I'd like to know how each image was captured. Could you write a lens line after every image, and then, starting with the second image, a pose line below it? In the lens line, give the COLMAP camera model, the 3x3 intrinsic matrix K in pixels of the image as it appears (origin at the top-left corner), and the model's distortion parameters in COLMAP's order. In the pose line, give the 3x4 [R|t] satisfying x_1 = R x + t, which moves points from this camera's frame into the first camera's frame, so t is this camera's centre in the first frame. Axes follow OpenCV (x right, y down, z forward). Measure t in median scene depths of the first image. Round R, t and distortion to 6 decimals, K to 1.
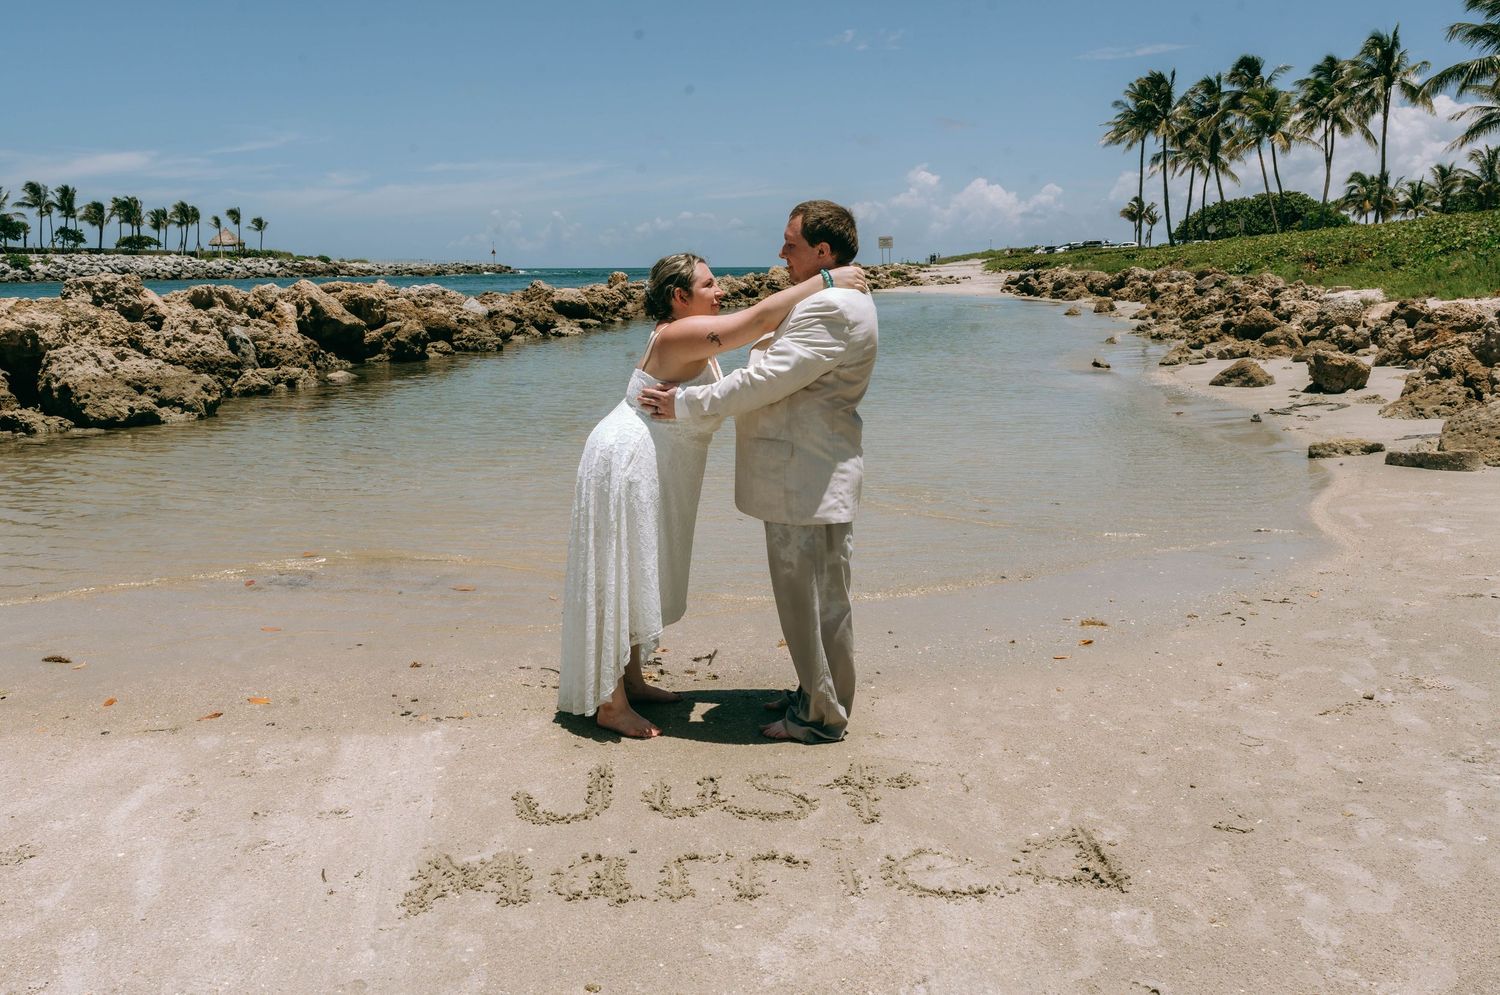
lens RADIAL K [[1263.9, 0, 744.9], [0, 1263.9, 471.8], [0, 0, 1]] dist [-0.007778, -0.002845]
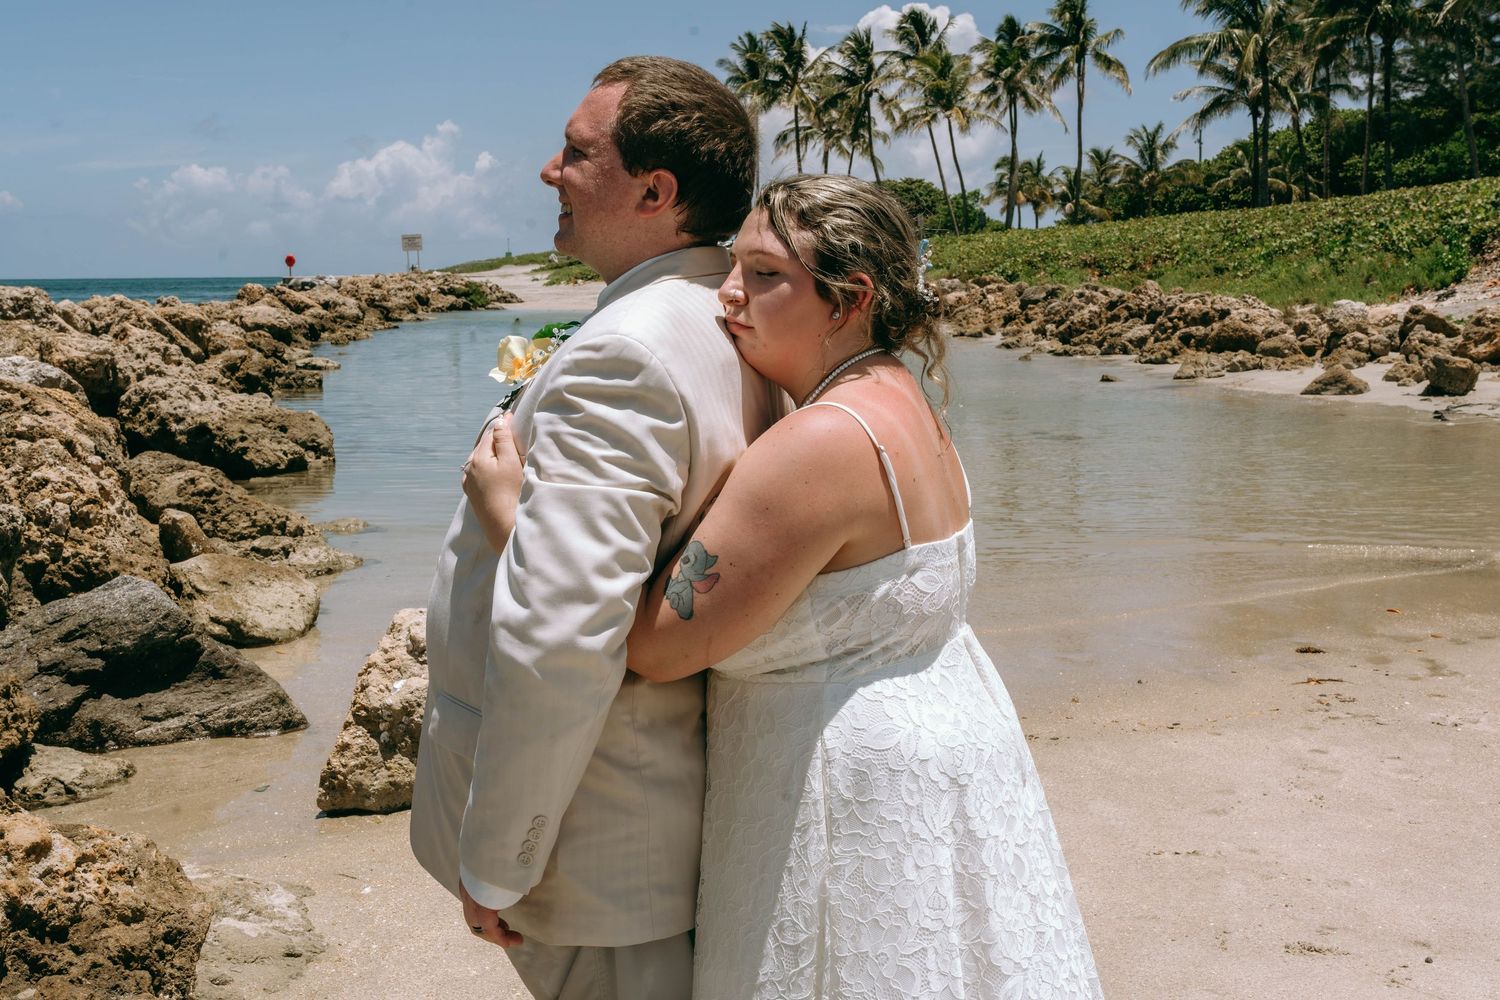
lens RADIAL K [[1820.7, 0, 750.0], [0, 1820.7, 500.0], [0, 0, 1]] dist [0.018237, -0.050954]
pose [[0.936563, -0.047077, 0.347323, -0.107763], [0.060523, 0.997775, -0.027961, 0.005195], [-0.345234, 0.047208, 0.937329, -0.031578]]
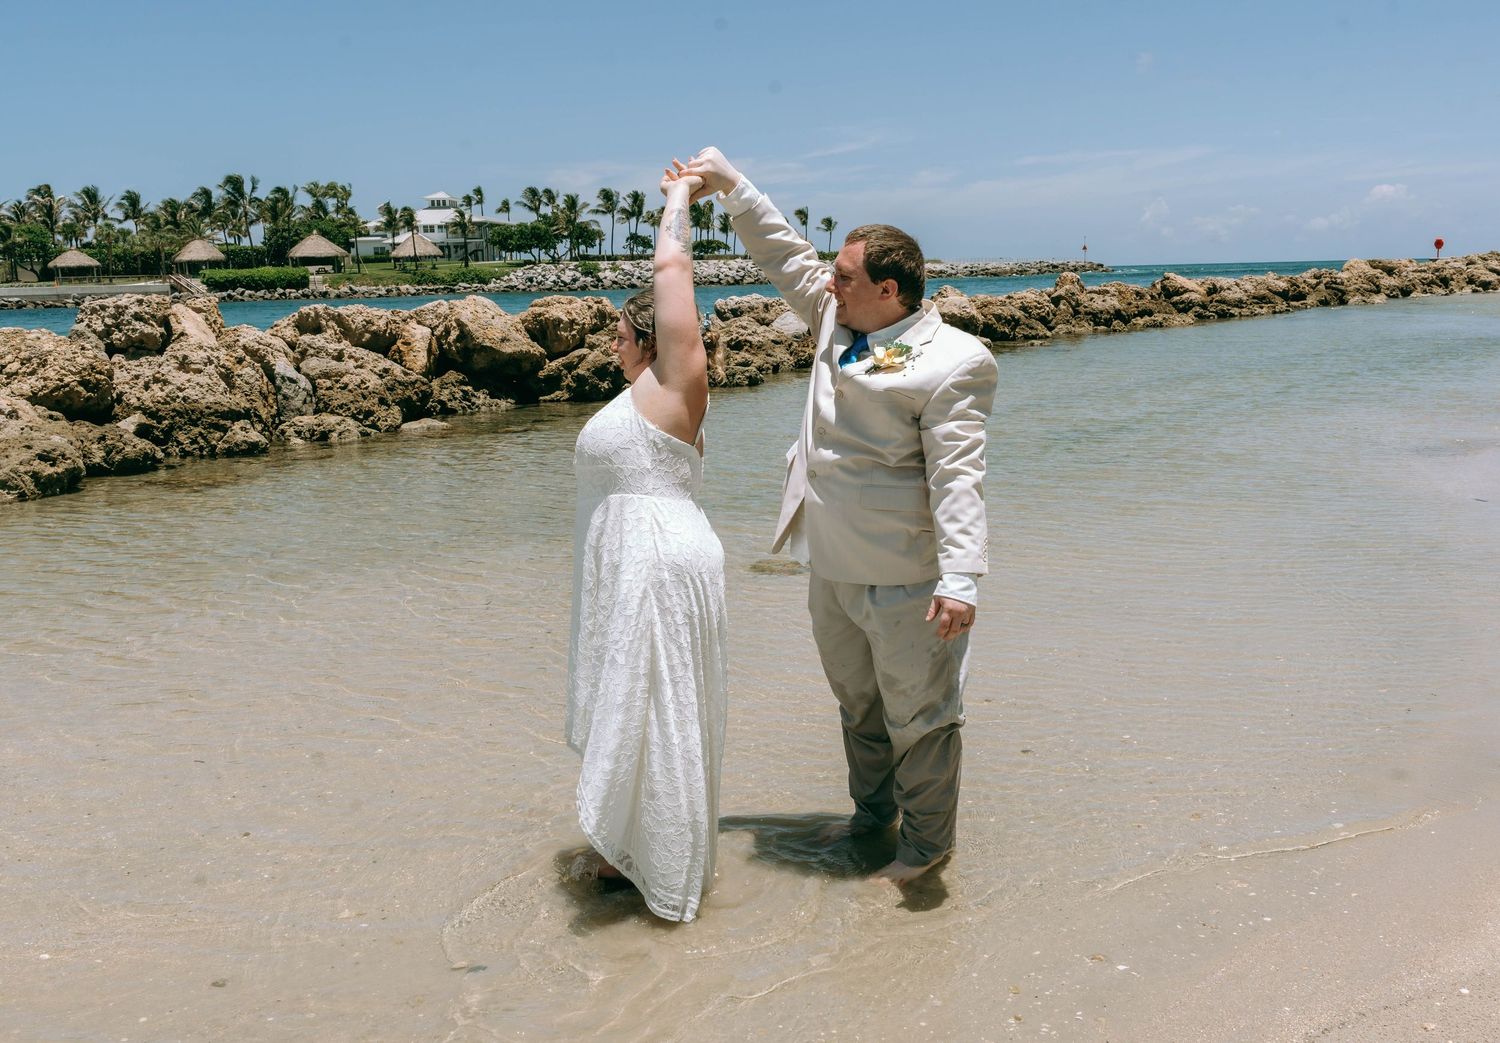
lens RADIAL K [[1418.6, 0, 750.0], [0, 1418.6, 521.5], [0, 0, 1]] dist [-0.002161, 0.008646]
pose [[0.910961, 0.053152, -0.409054, 0.052010], [-0.045737, 0.998564, 0.027896, -0.012888], [0.409949, -0.006703, 0.912084, 0.077154]]
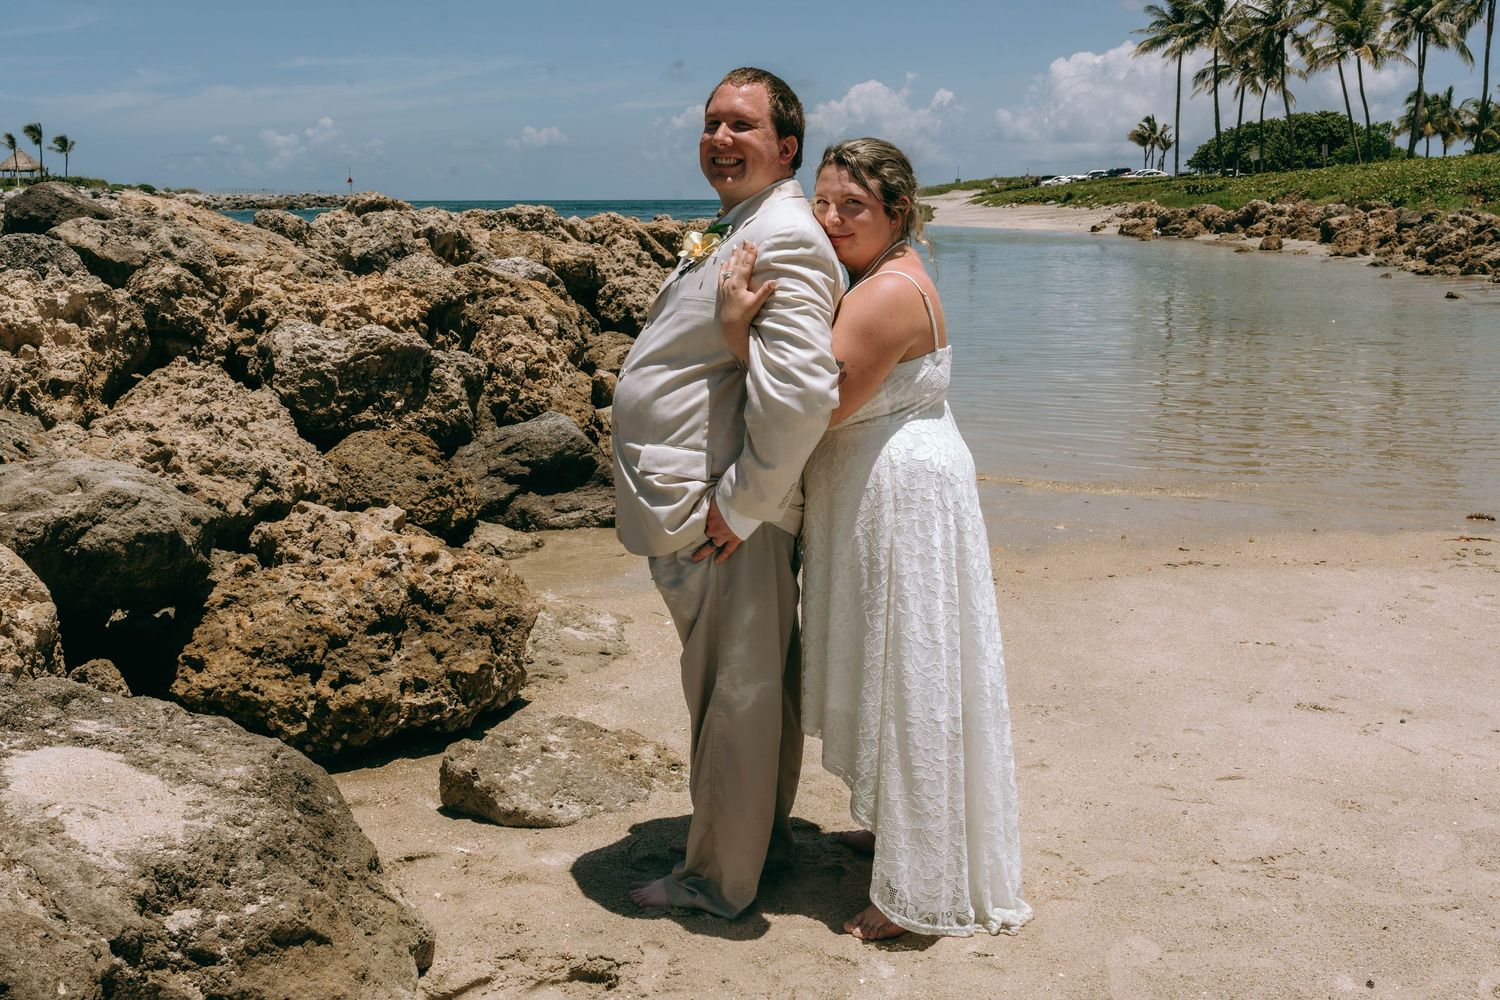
lens RADIAL K [[1552.5, 0, 750.0], [0, 1552.5, 500.0], [0, 0, 1]] dist [0.007739, -0.006367]
pose [[0.995554, -0.016752, 0.092691, -0.101850], [0.013940, 0.999425, 0.030905, 0.007580], [-0.093156, -0.029476, 0.995215, -0.045627]]
